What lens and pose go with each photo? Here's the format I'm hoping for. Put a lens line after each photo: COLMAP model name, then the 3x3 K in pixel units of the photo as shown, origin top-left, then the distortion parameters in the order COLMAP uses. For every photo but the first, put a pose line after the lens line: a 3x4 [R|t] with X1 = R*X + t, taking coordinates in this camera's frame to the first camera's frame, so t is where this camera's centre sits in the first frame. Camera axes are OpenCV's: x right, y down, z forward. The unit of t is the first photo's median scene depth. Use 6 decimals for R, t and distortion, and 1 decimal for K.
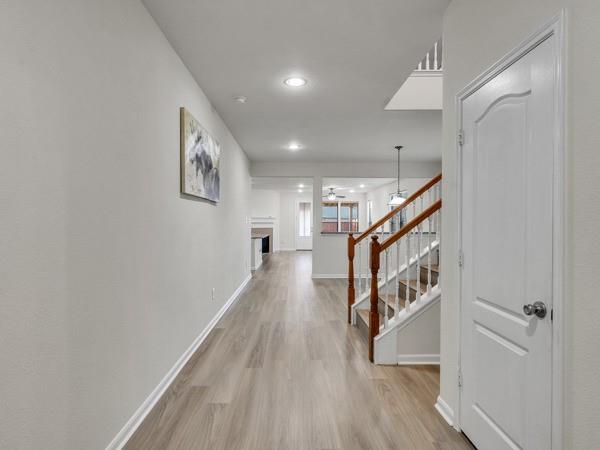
lens RADIAL K [[303.8, 0, 310.6], [0, 303.8, 227.0], [0, 0, 1]] dist [-0.000927, 0.000252]
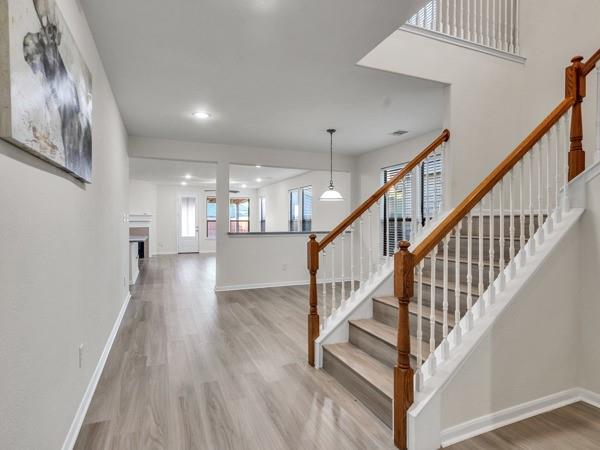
lens RADIAL K [[306.9, 0, 293.7], [0, 306.9, 224.5], [0, 0, 1]] dist [-0.002214, 0.001451]
pose [[0.940015, -0.004342, 0.341106, -0.082930], [0.005539, 0.999981, -0.002534, -0.001421], [-0.341088, 0.004271, 0.940022, 0.201886]]
